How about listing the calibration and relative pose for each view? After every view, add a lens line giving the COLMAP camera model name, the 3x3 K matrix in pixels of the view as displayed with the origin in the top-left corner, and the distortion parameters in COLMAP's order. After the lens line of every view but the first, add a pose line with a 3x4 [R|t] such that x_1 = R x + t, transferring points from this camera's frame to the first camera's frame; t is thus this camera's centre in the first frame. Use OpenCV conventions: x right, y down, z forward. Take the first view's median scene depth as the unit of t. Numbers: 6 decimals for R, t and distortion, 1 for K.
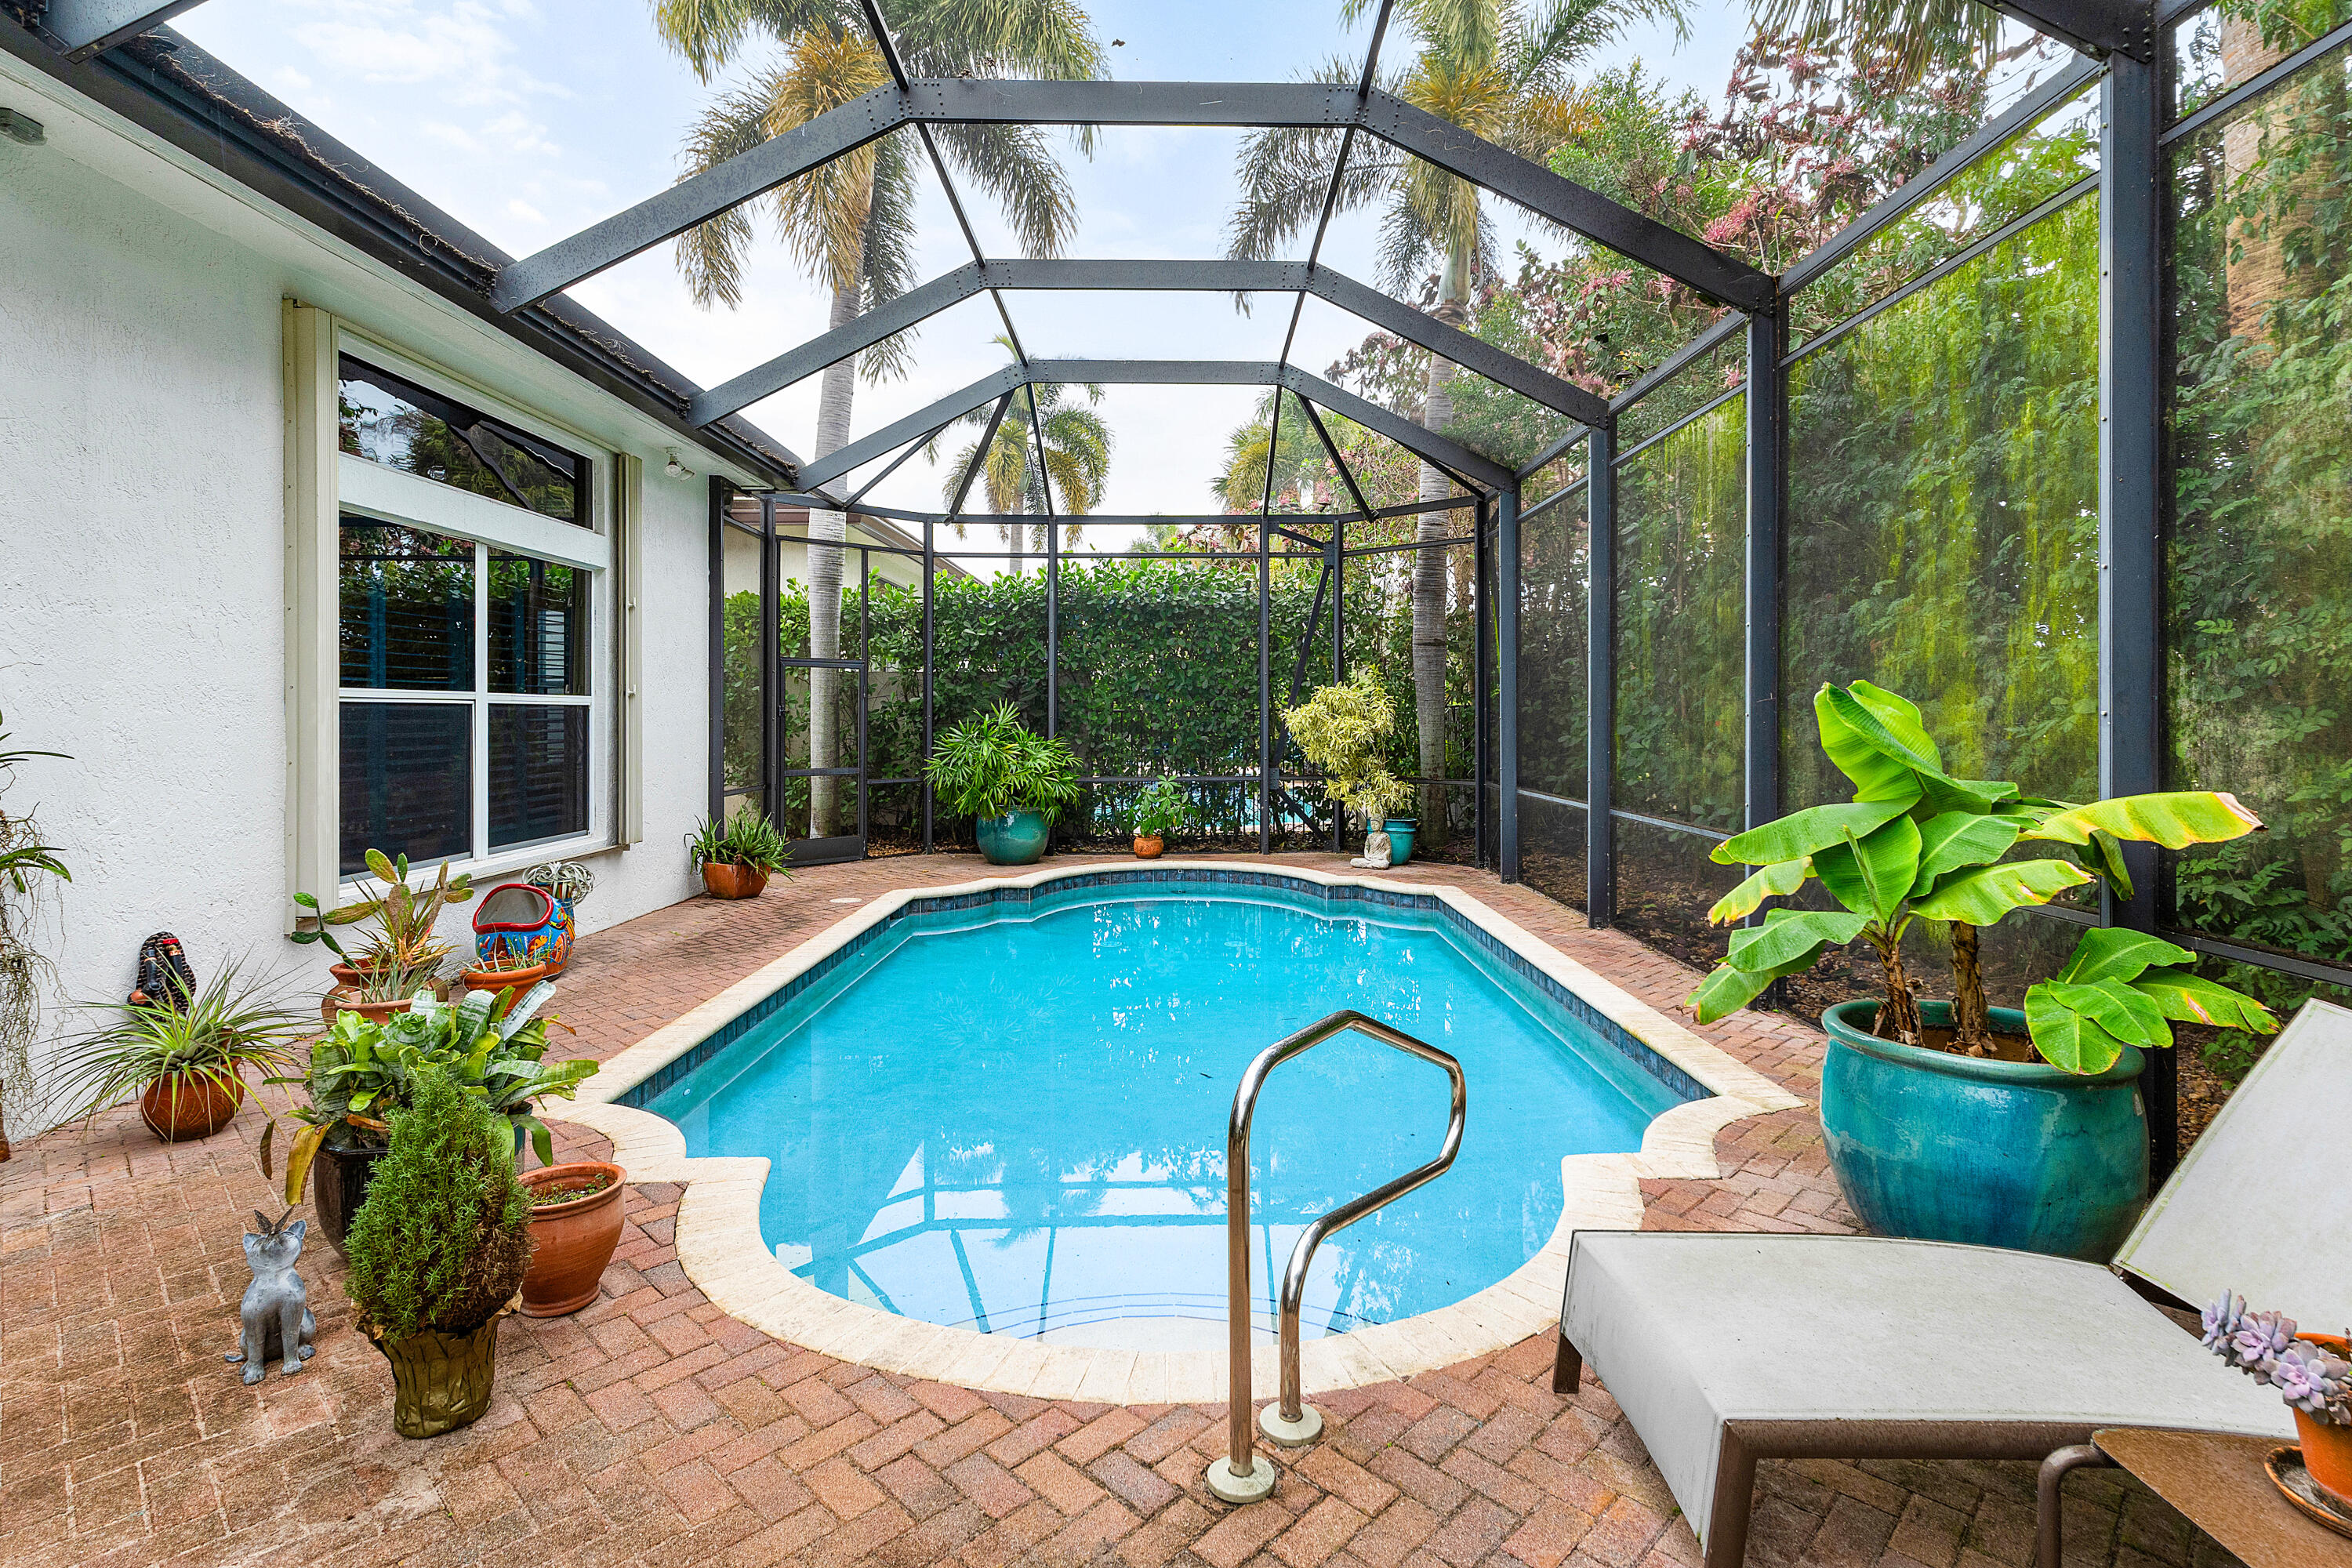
lens RADIAL K [[1128.5, 0, 1178.4], [0, 1128.5, 718.1], [0, 0, 1]] dist [0.000839, 0.000123]
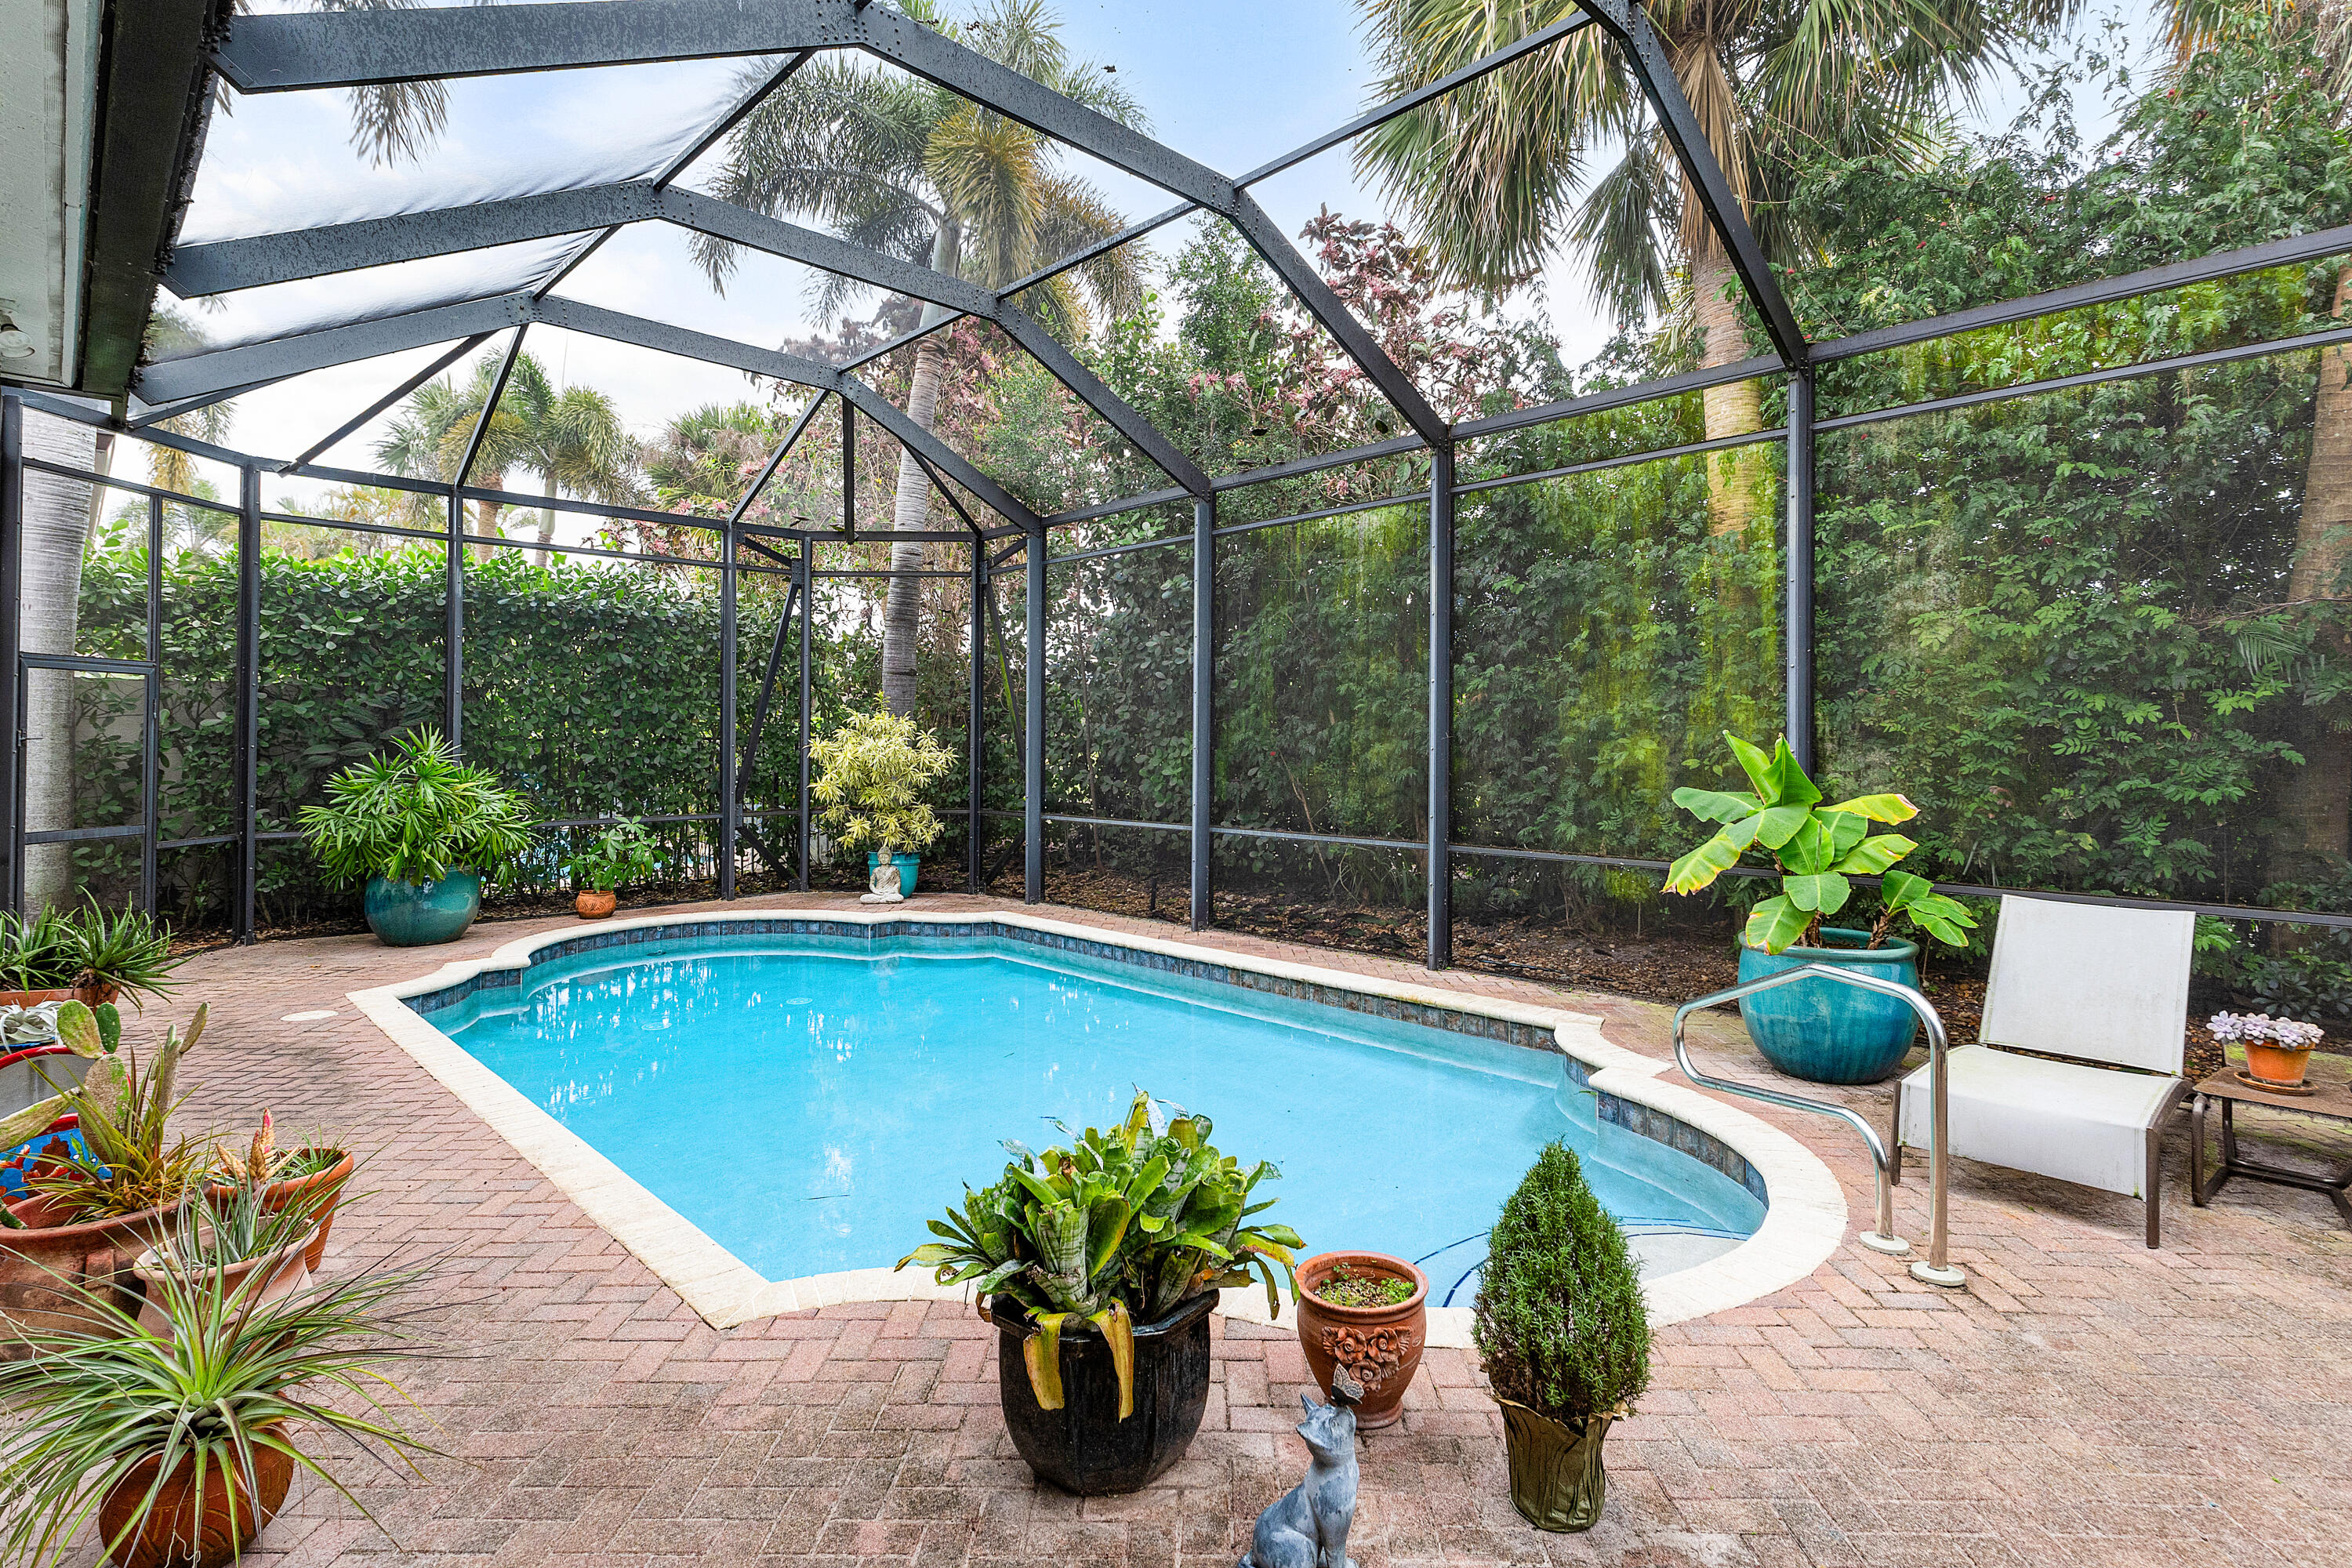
lens RADIAL K [[1143.2, 0, 1175.6], [0, 1143.2, 746.0], [0, 0, 1]] dist [0.001708, 0.000847]
pose [[0.738325, 0.000926, 0.674445, -0.300856], [-0.001505, 0.999999, 0.000275, -0.003152], [-0.674444, -0.001218, 0.738325, 0.100345]]
